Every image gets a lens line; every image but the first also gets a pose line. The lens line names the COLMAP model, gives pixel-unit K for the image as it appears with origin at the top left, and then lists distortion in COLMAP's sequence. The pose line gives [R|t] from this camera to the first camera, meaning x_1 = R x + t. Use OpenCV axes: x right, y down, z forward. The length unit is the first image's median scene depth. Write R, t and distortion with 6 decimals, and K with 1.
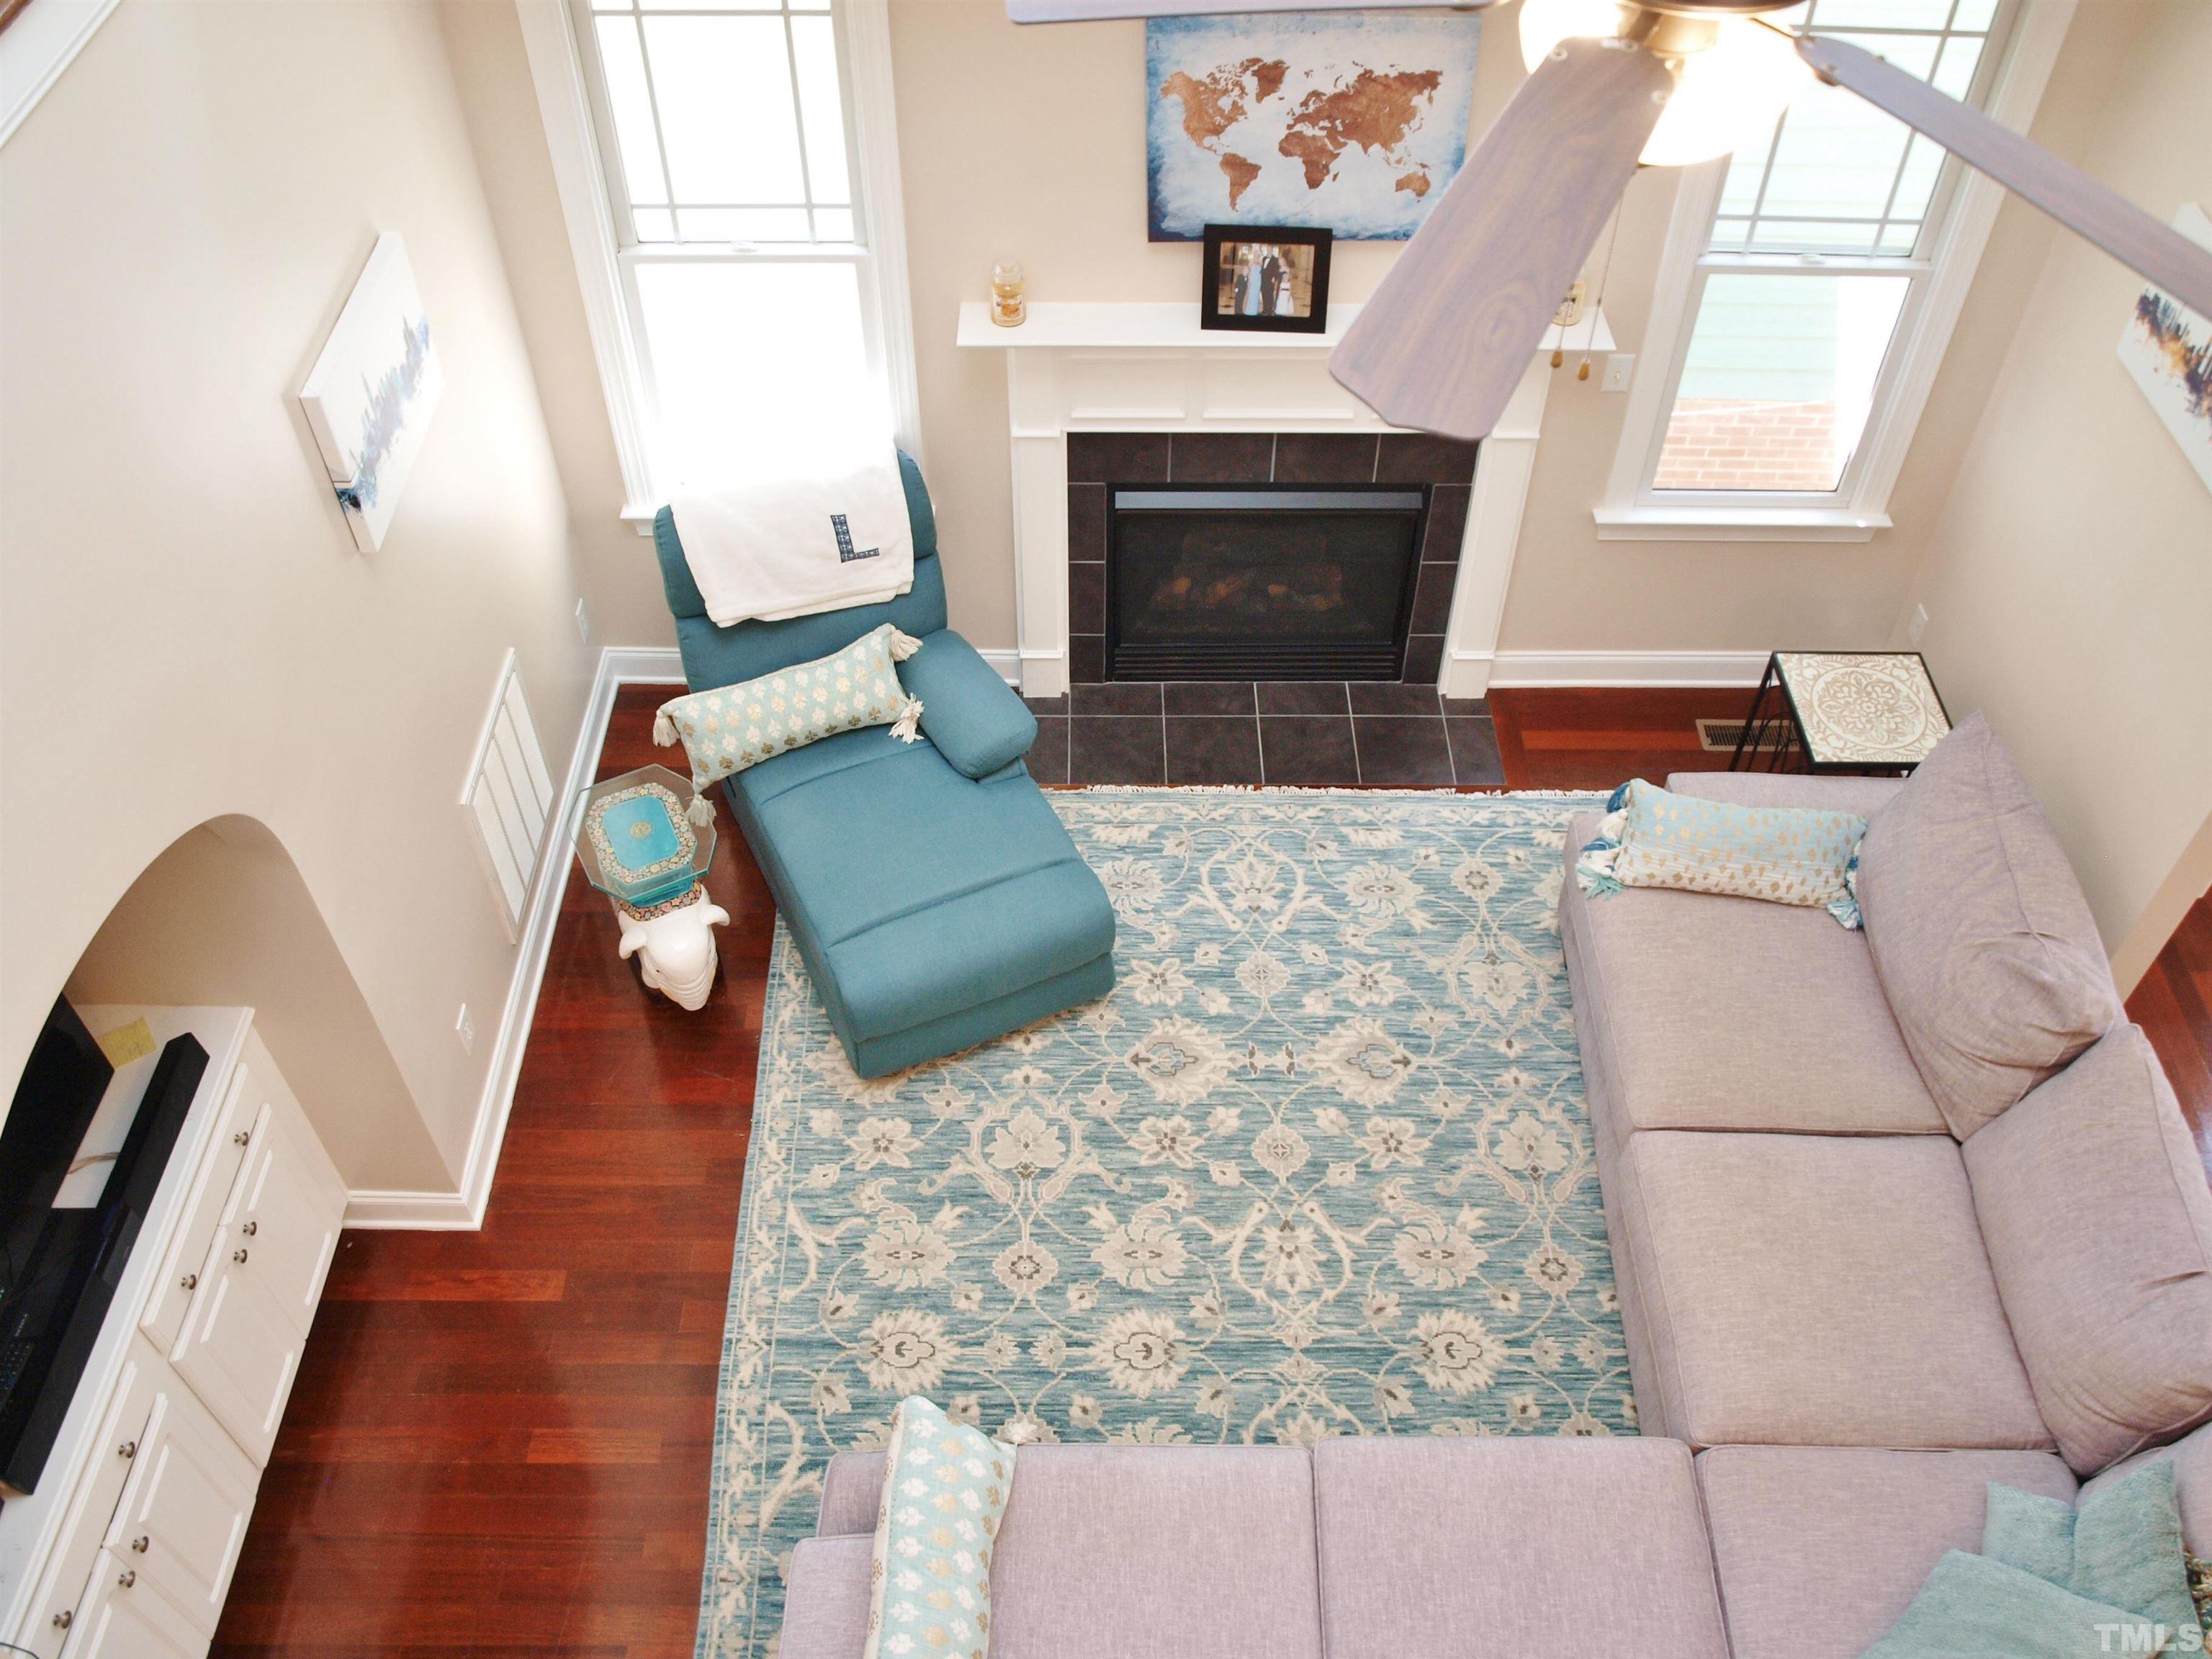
lens RADIAL K [[1847.2, 0, 1148.1], [0, 1847.2, 803.2], [0, 0, 1]] dist [-0.113343, 0.057065]
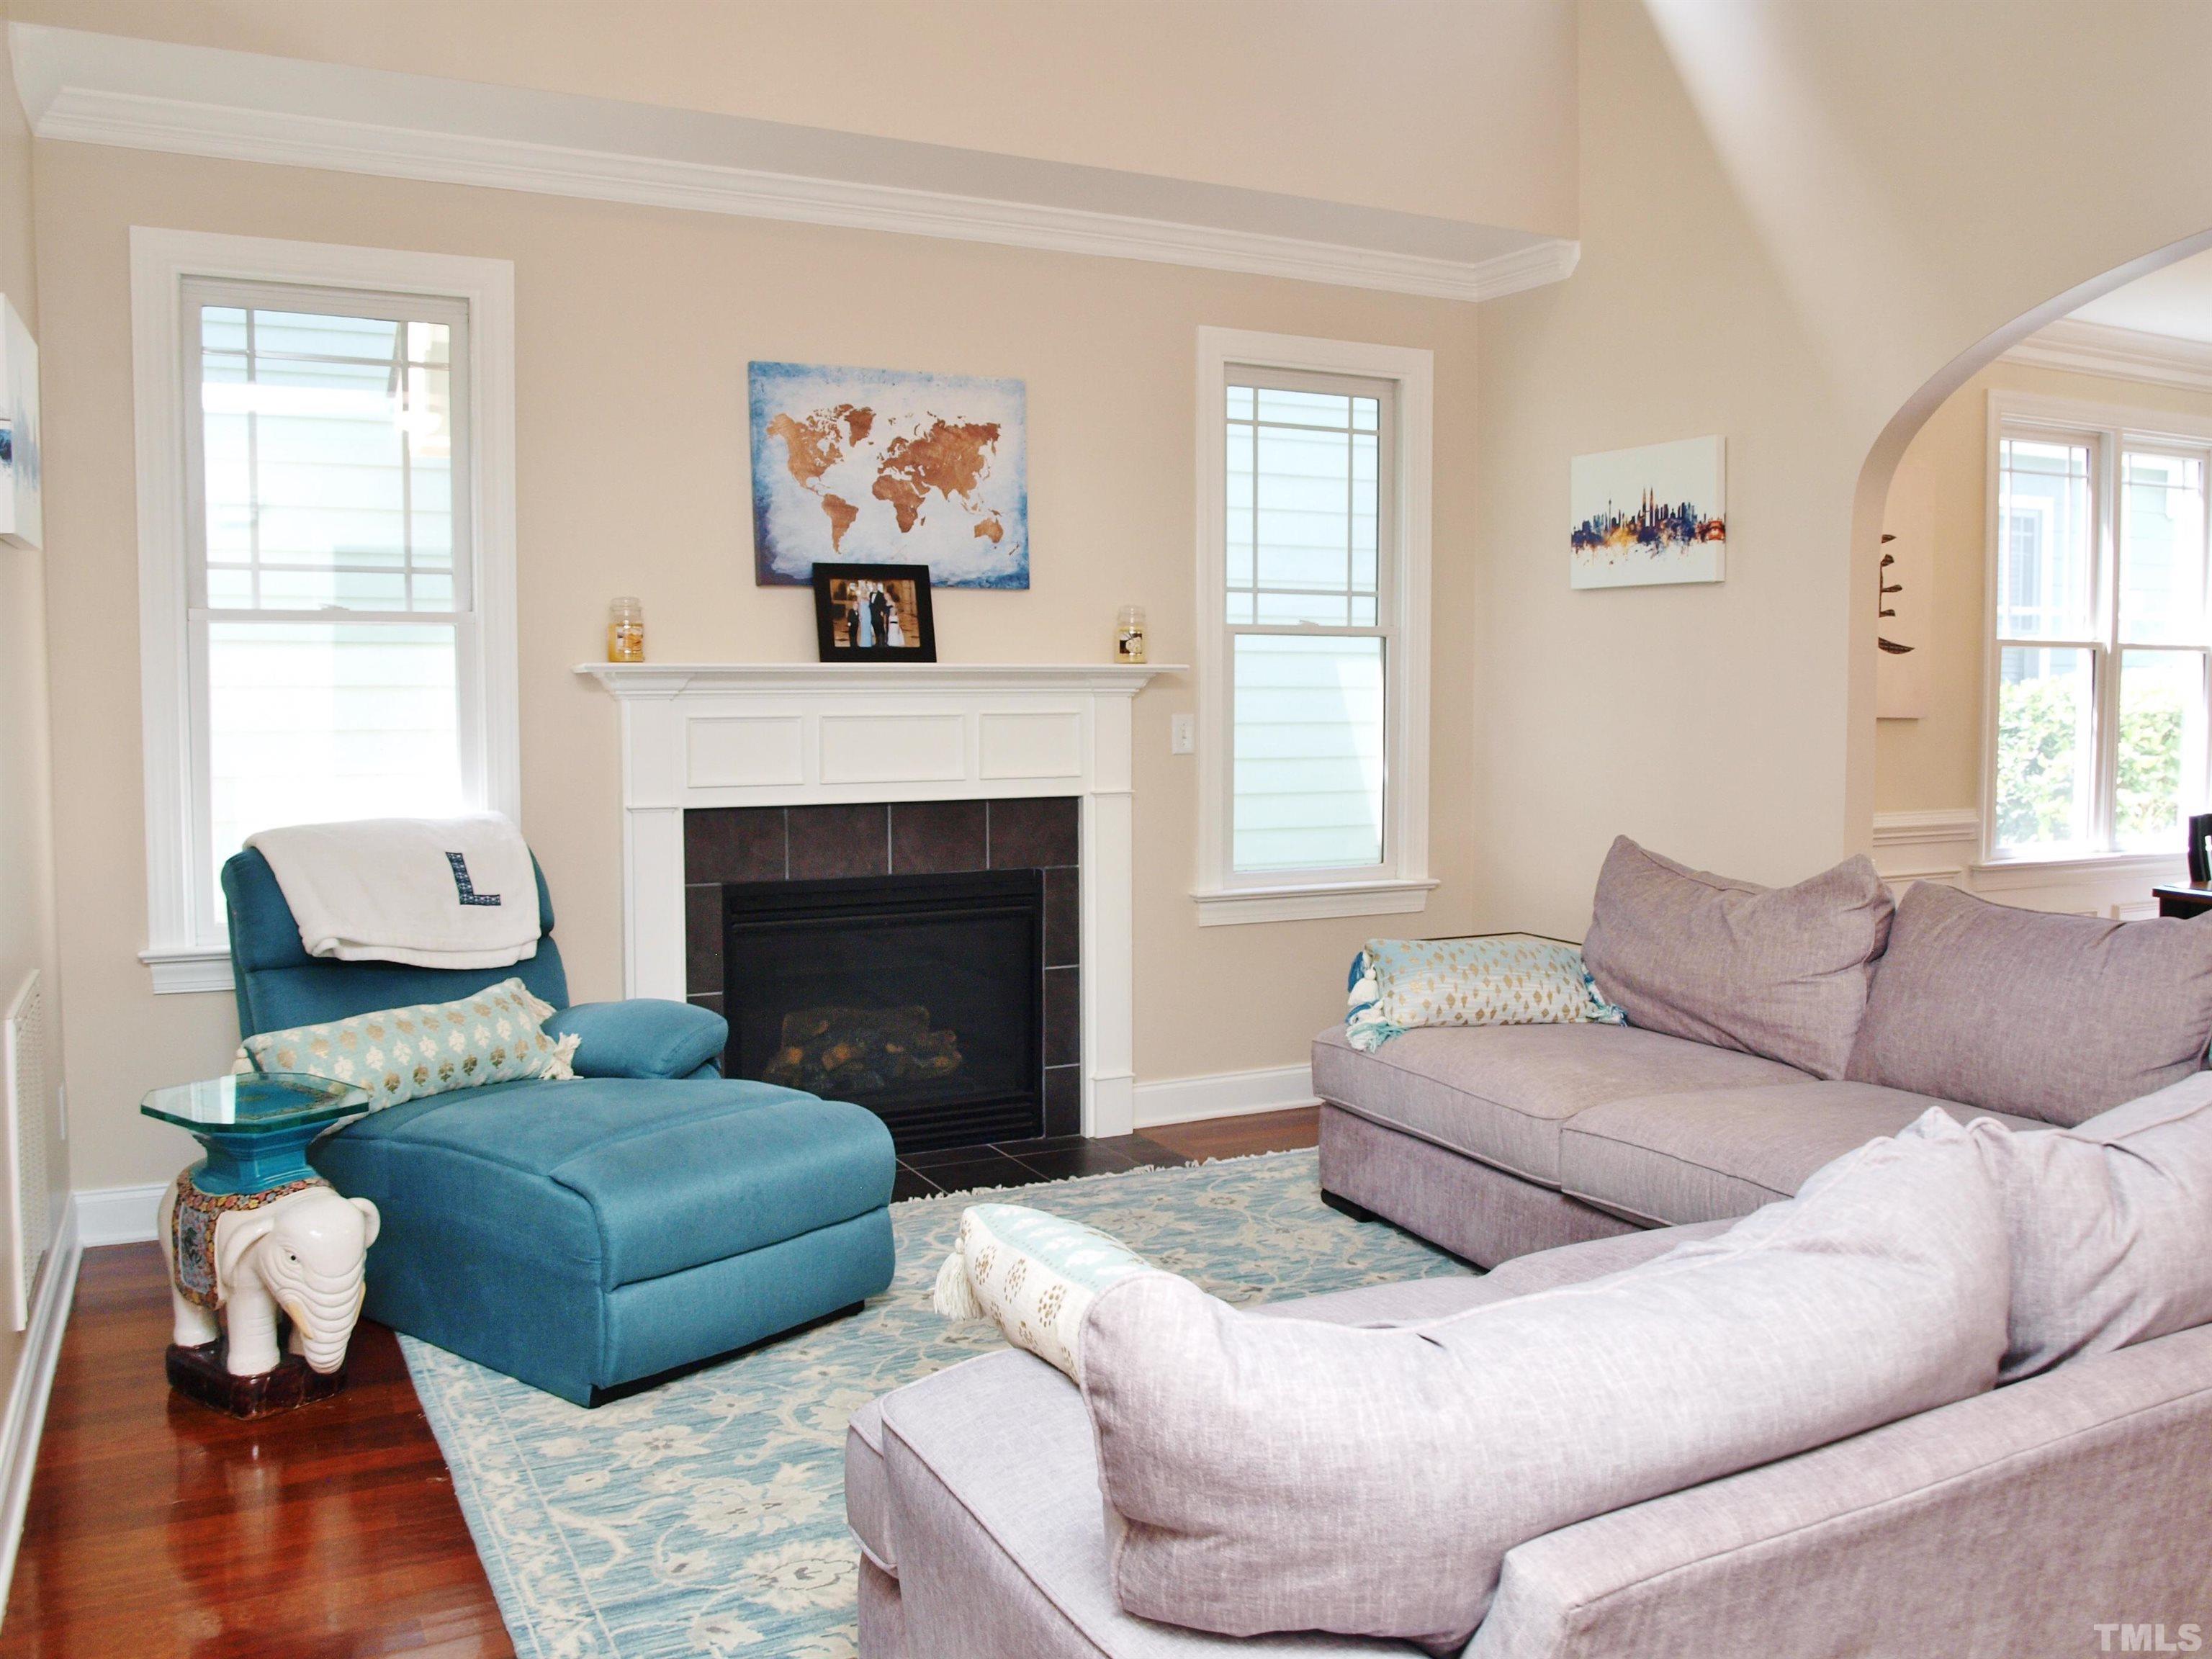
lens RADIAL K [[1847.2, 0, 1158.2], [0, 1847.2, 803.8], [0, 0, 1]] dist [-0.113343, 0.057065]
pose [[0.889768, -0.044442, 0.454245, -0.273642], [0.345901, 0.714969, -0.607595, 0.486775], [-0.297768, 0.697742, 0.651529, 0.335447]]
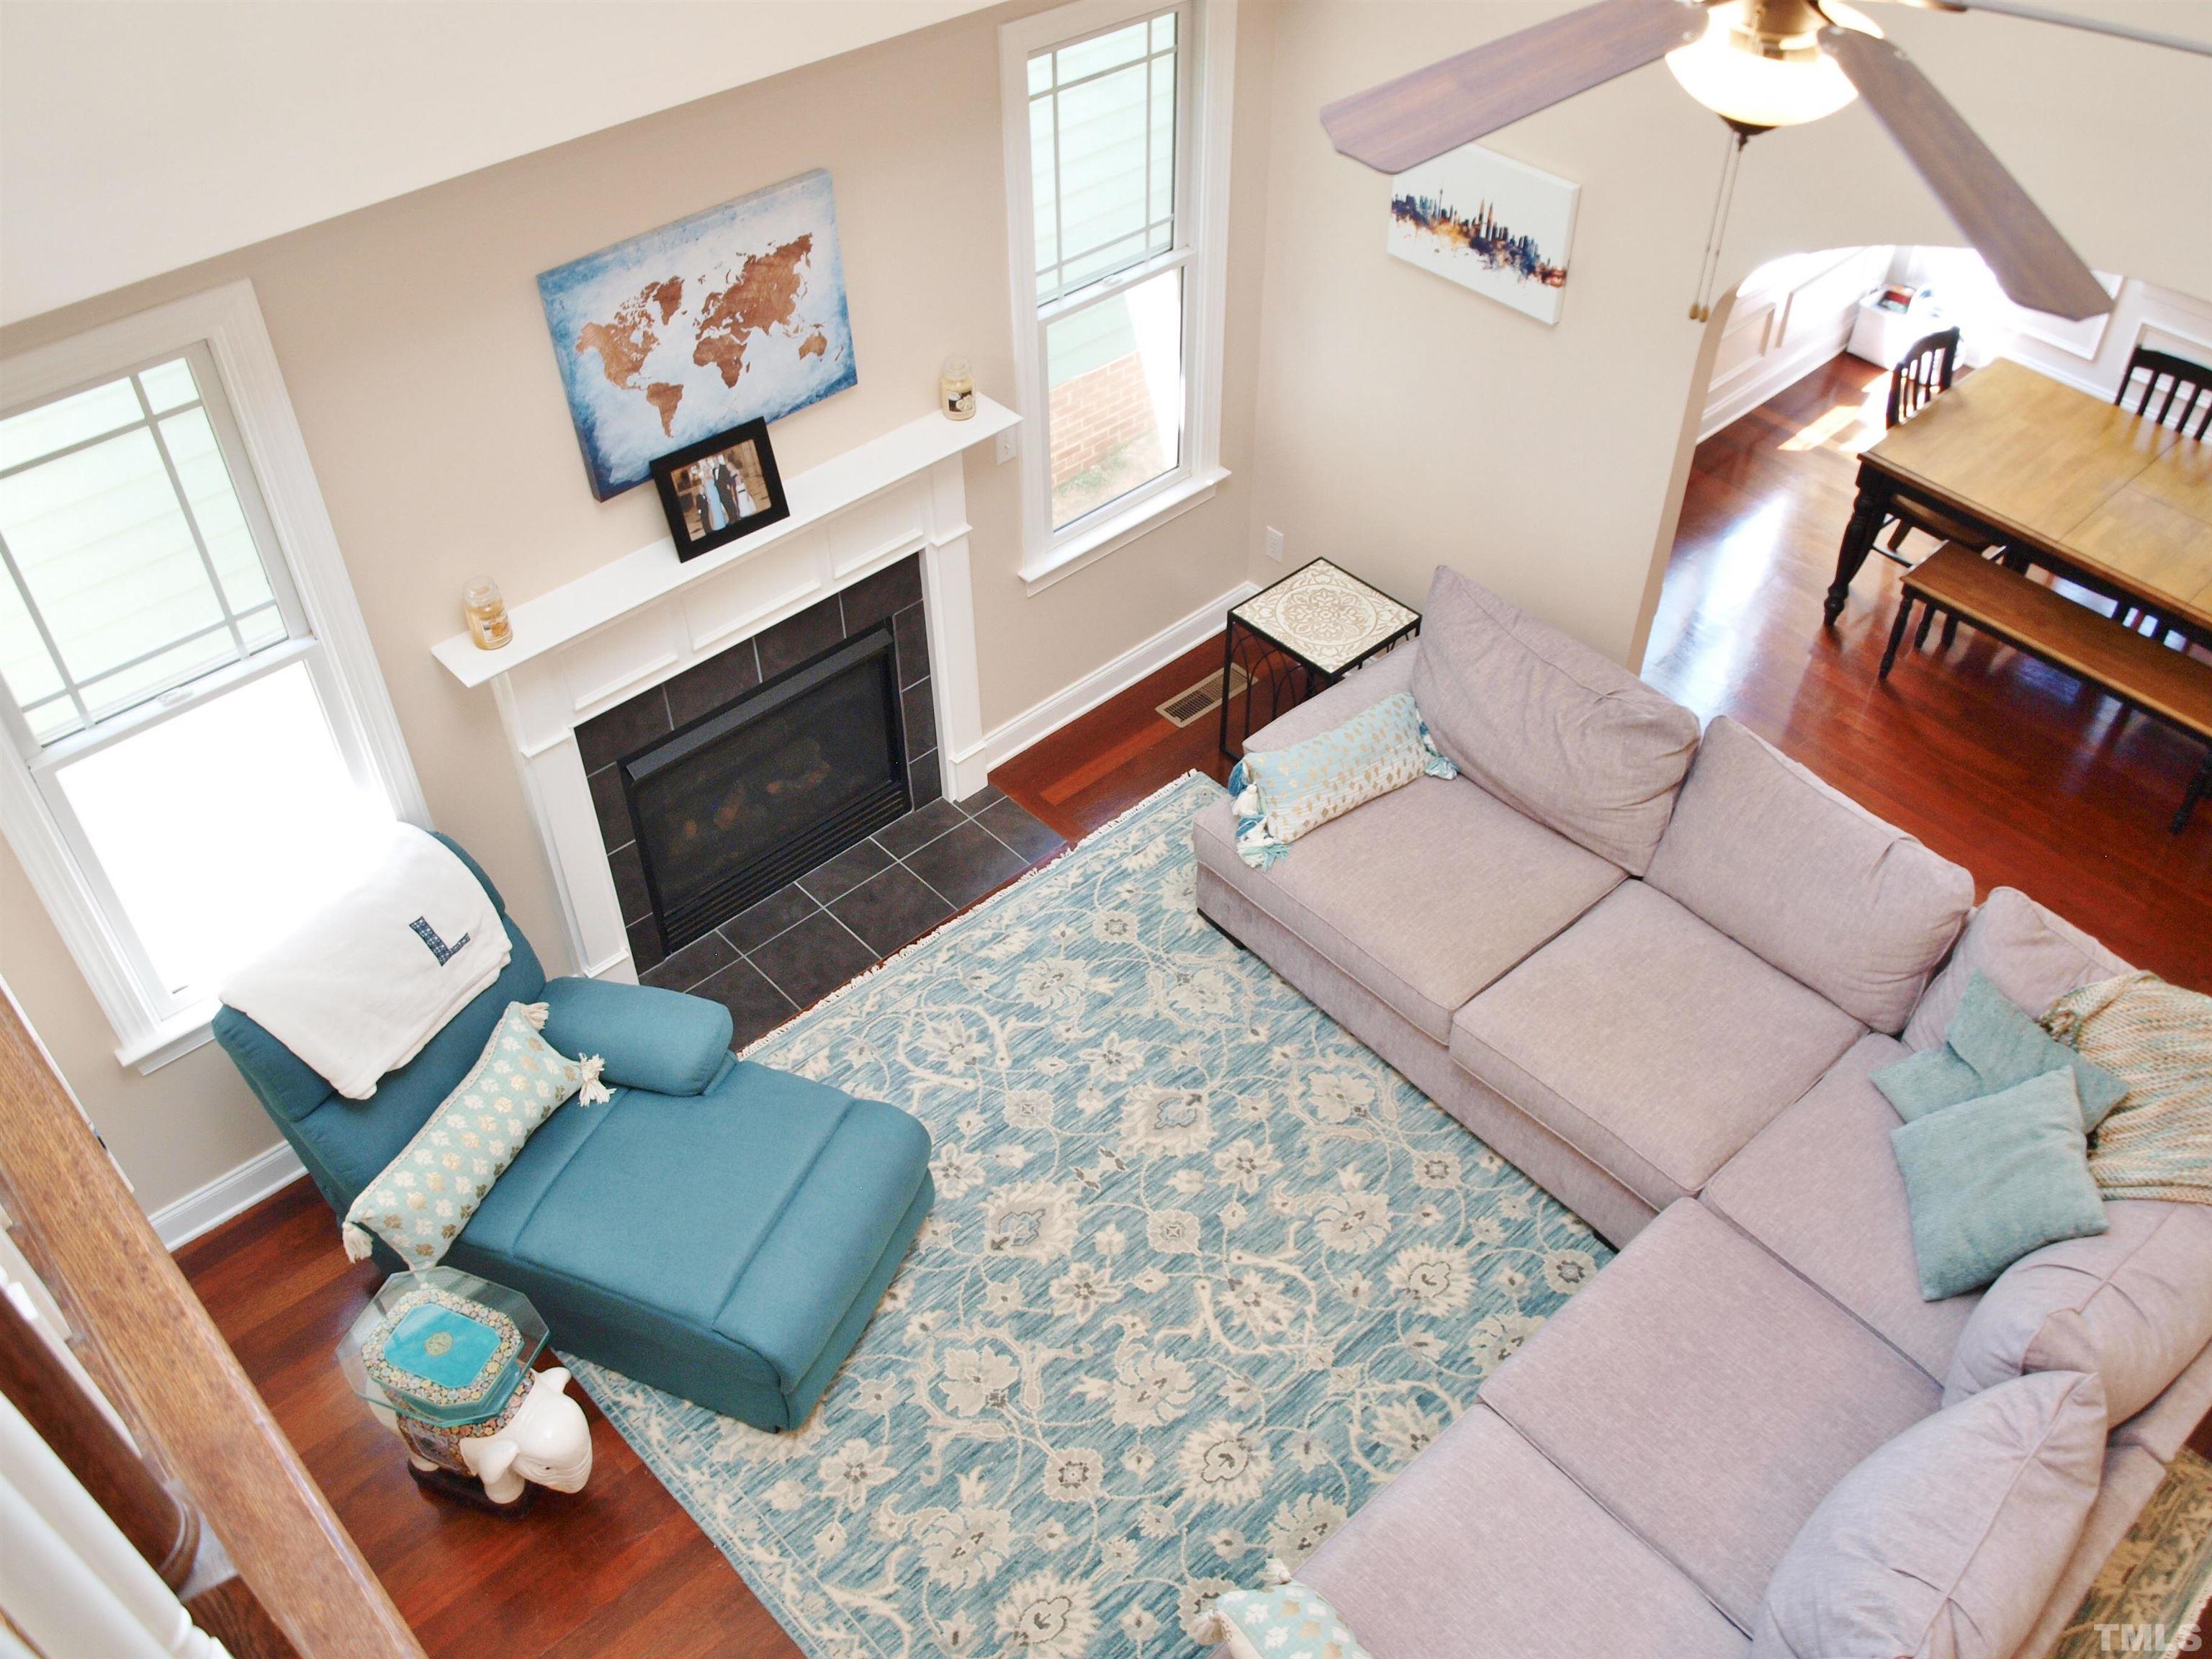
lens RADIAL K [[1847.2, 0, 1151.5], [0, 1847.2, 785.8], [0, 0, 1]] dist [-0.113343, 0.057065]
pose [[0.735385, -0.465017, 0.492918, -0.322039], [0.503516, 0.861773, 0.061798, -0.092357], [-0.453520, 0.202747, 0.867879, 0.072542]]
